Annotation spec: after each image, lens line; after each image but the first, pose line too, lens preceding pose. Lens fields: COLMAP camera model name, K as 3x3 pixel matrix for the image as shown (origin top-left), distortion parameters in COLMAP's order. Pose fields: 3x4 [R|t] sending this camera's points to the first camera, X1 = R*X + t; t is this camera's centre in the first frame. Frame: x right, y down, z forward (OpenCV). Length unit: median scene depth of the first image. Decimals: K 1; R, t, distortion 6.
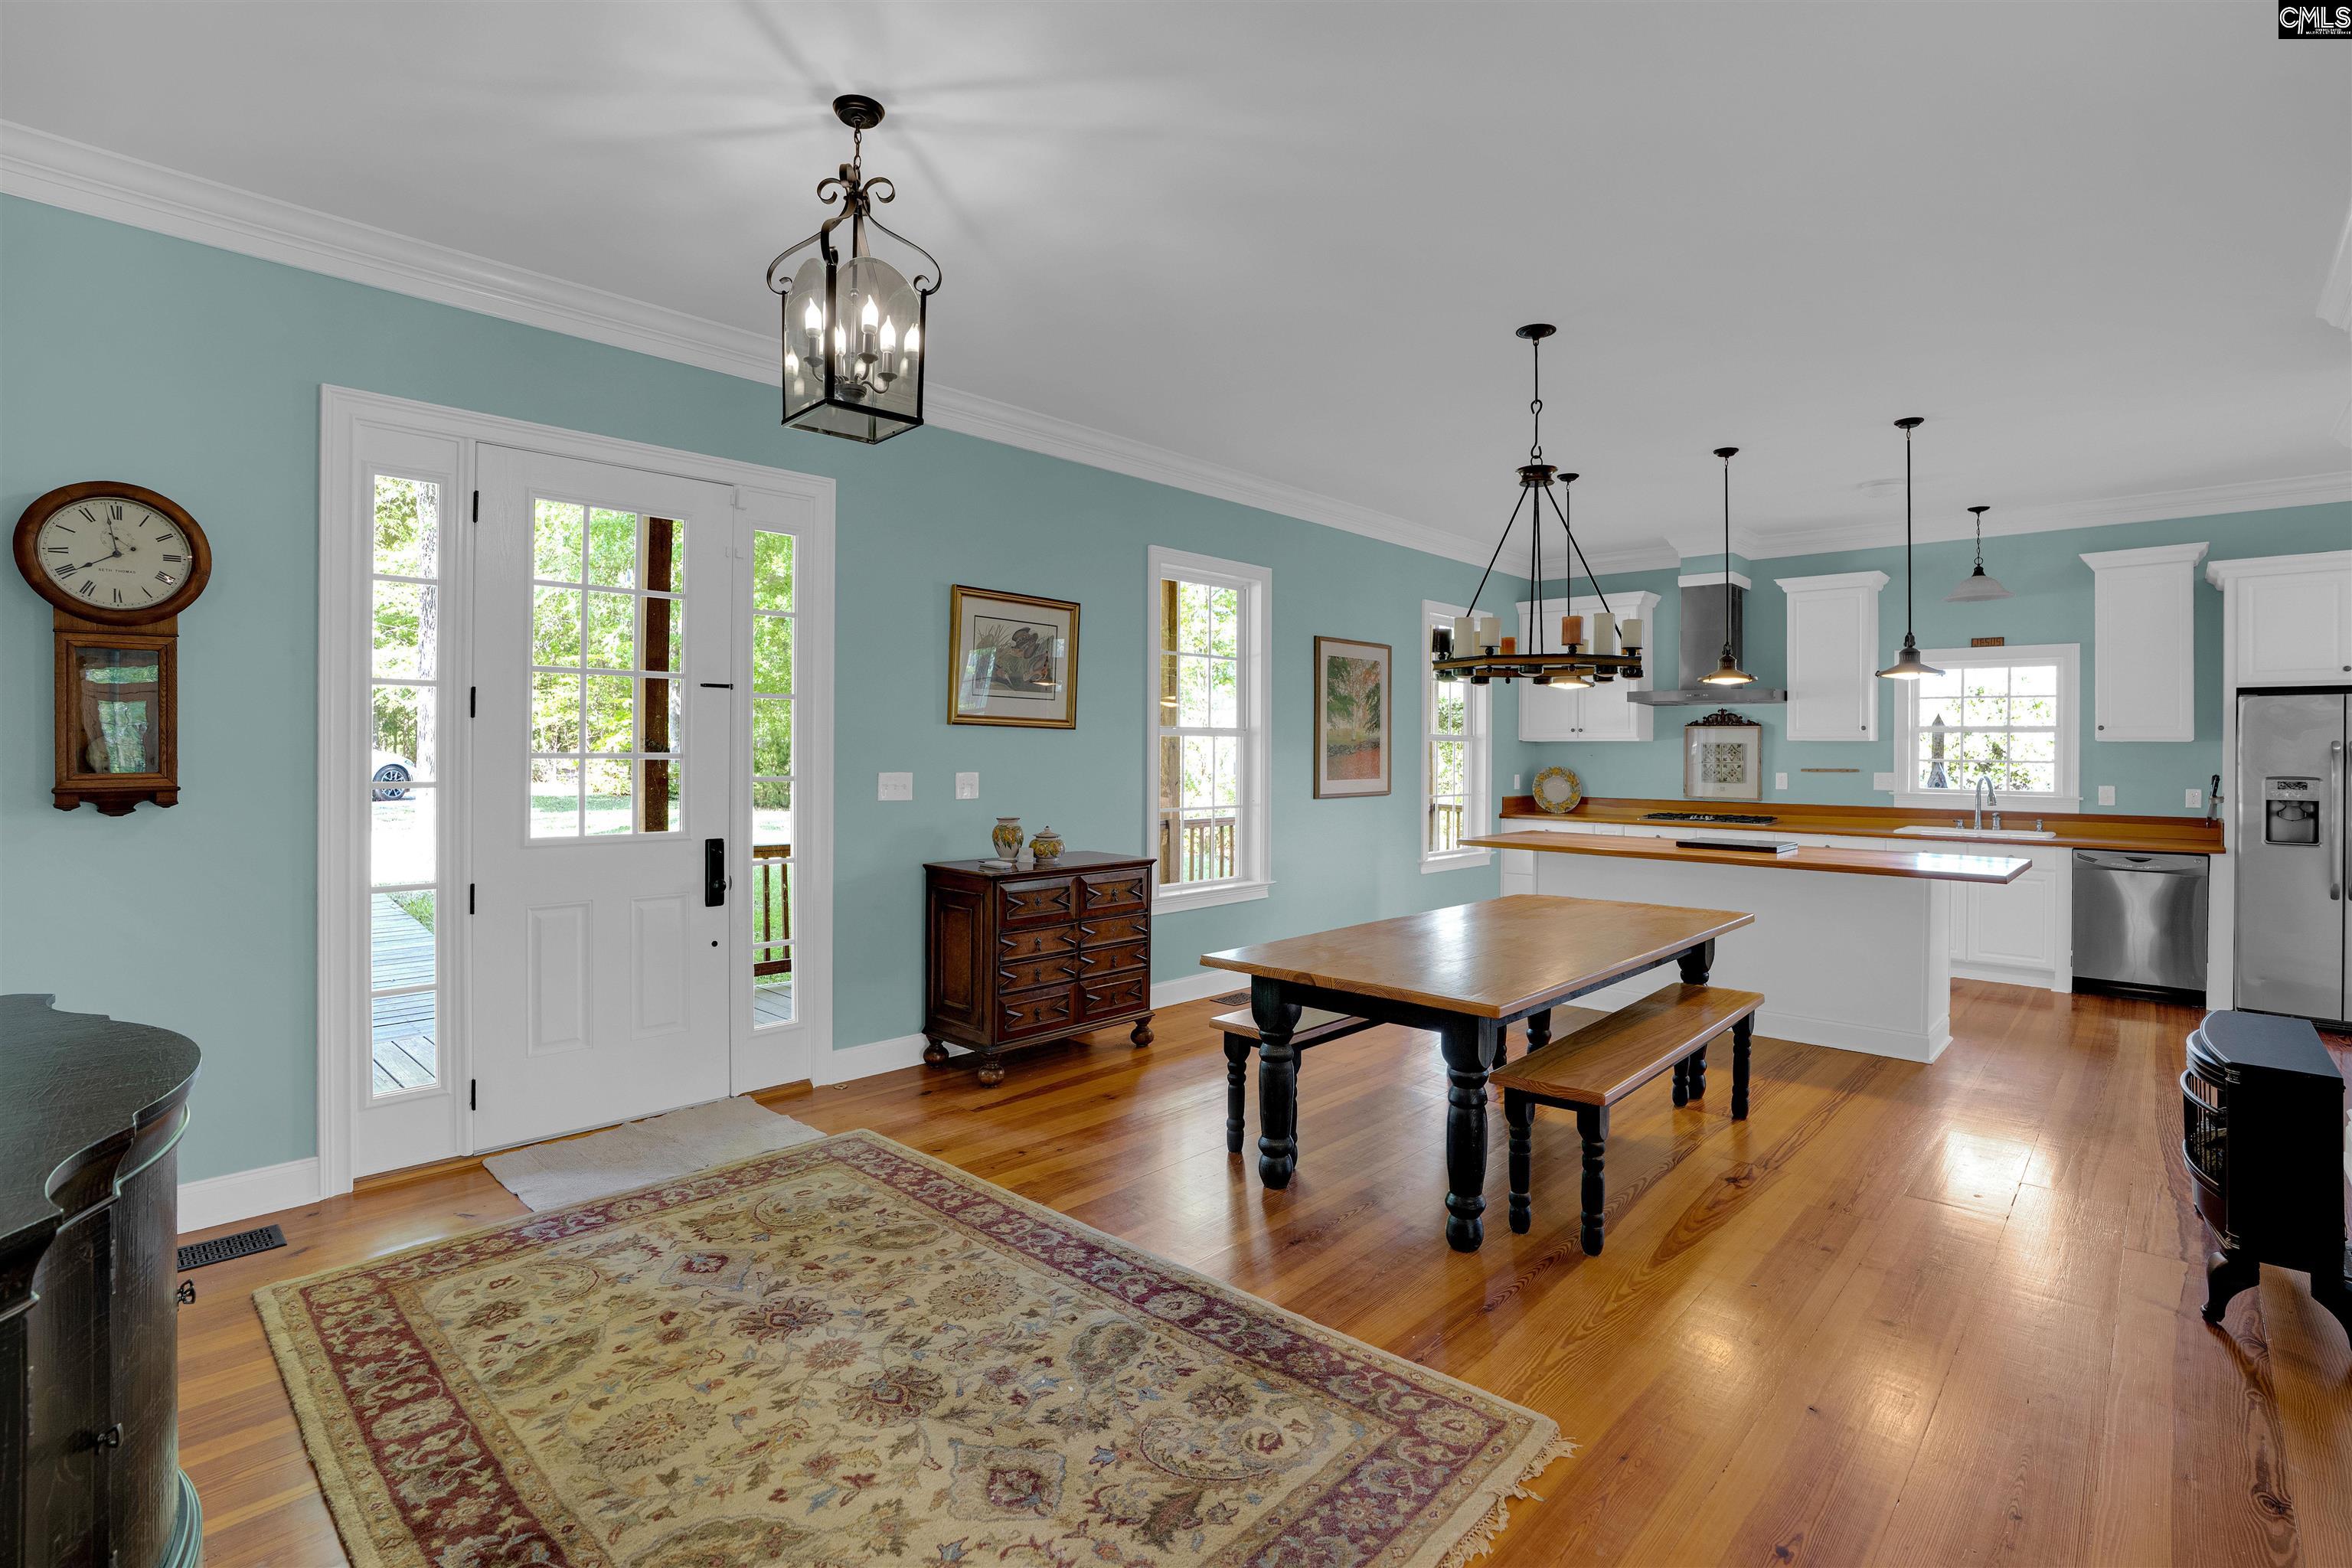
lens RADIAL K [[1104.7, 0, 1179.0], [0, 1104.7, 756.7], [0, 0, 1]] dist [-0.073680, 0.031367]
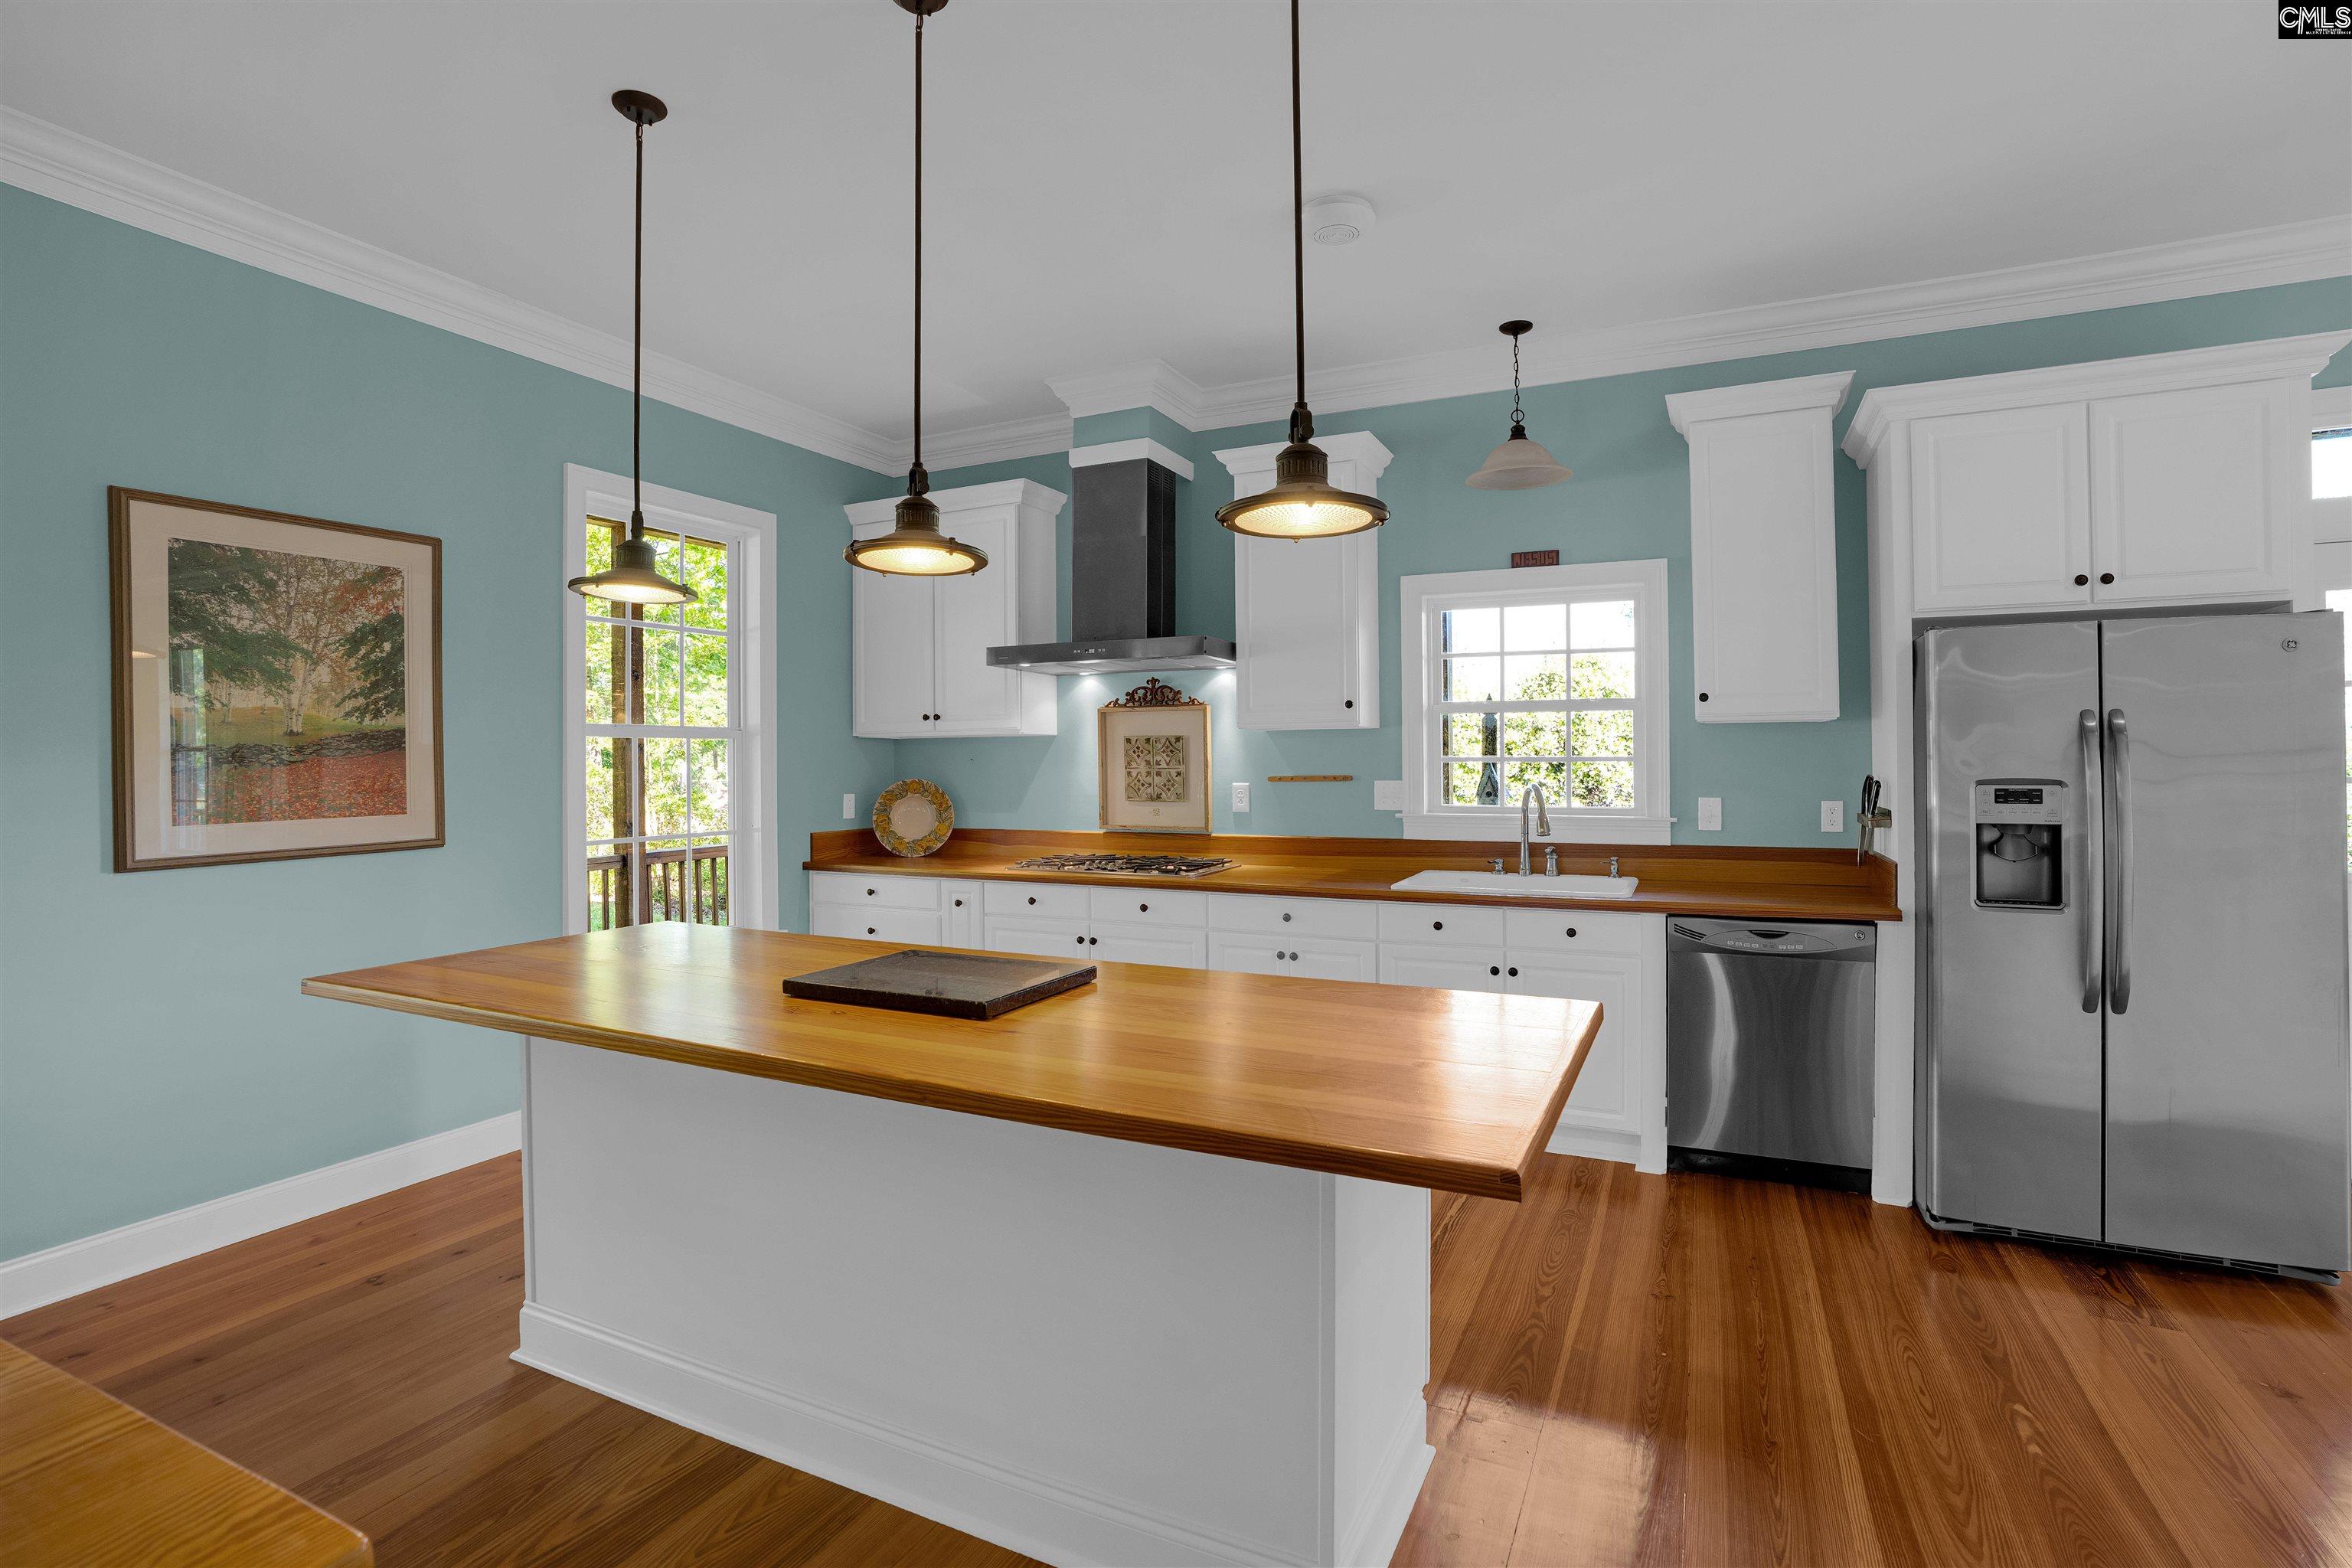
lens RADIAL K [[1104.7, 0, 1179.0], [0, 1104.7, 756.7], [0, 0, 1]] dist [-0.073680, 0.031367]
pose [[0.954143, -0.013410, 0.299052, 0.458411], [0.015913, 0.999856, -0.005934, 0.003956], [-0.298929, 0.010421, 0.954218, 0.571333]]
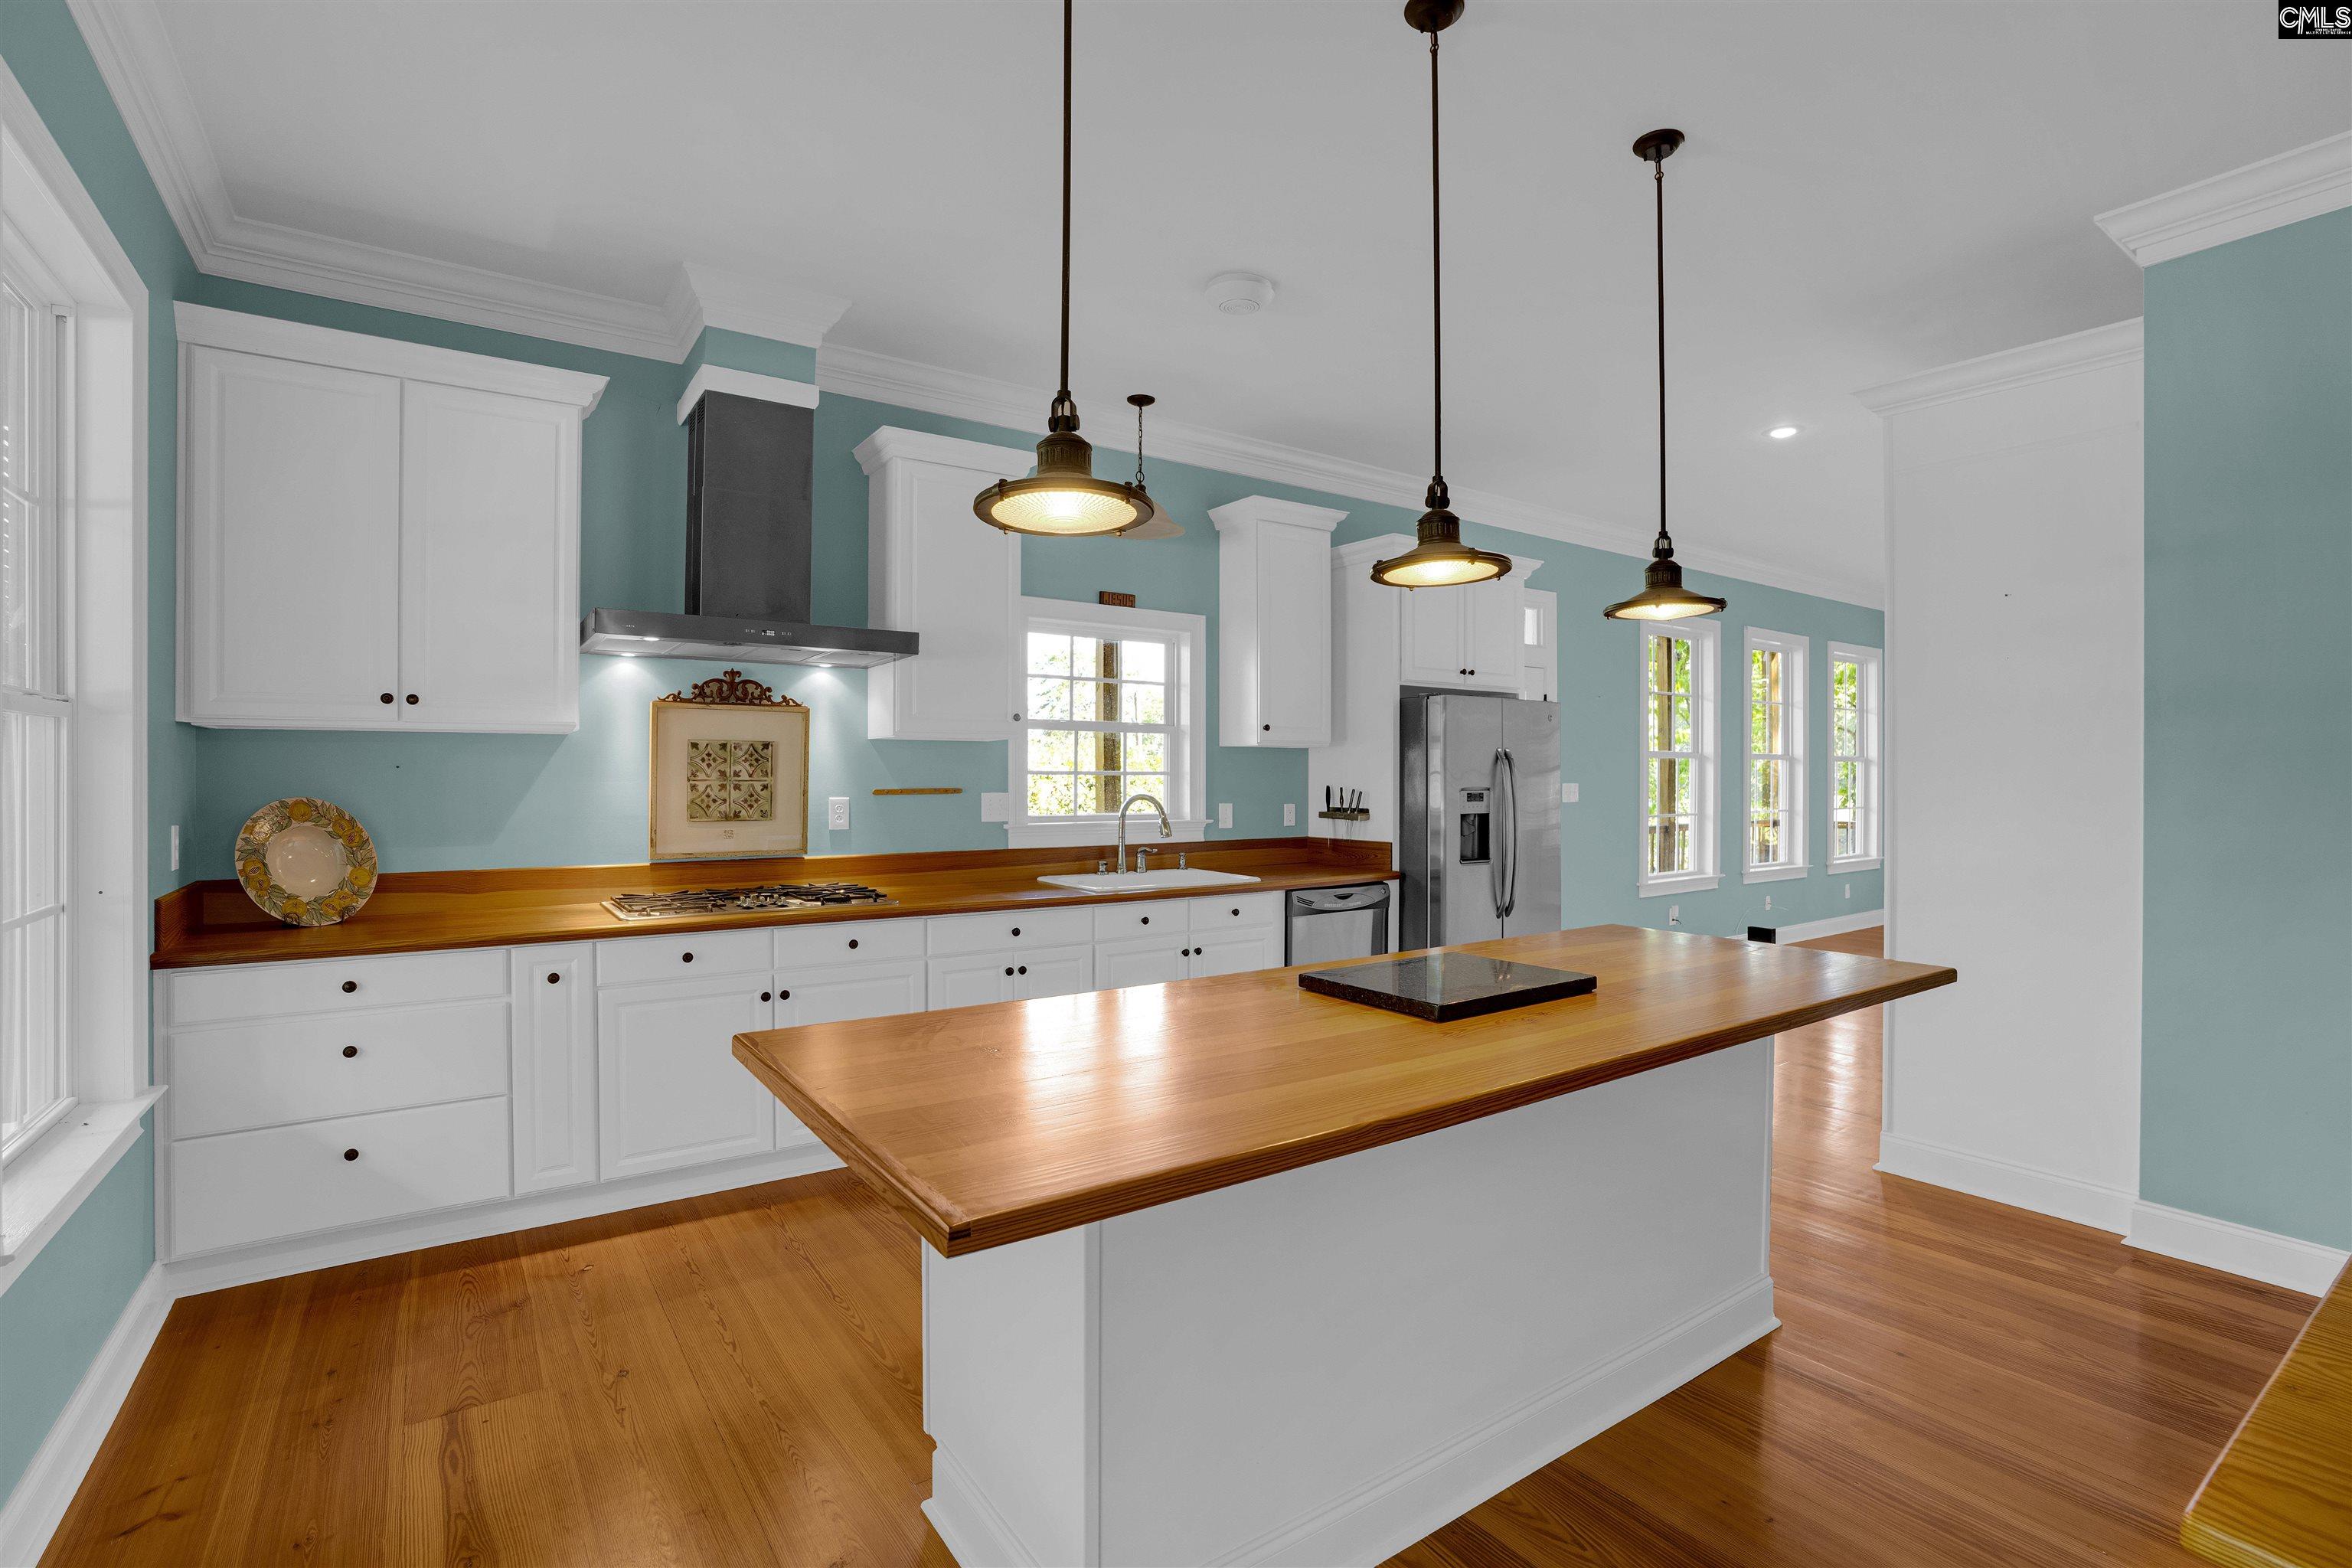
lens RADIAL K [[1099.6, 0, 1176.0], [0, 1099.6, 784.0], [0, 0, 1]] dist [-0.051297, 0.029289]
pose [[0.219131, -0.016053, 0.975563, 0.087757], [0.005352, 0.999869, 0.015251, 0.000796], [-0.975681, 0.001879, 0.219189, 0.967489]]
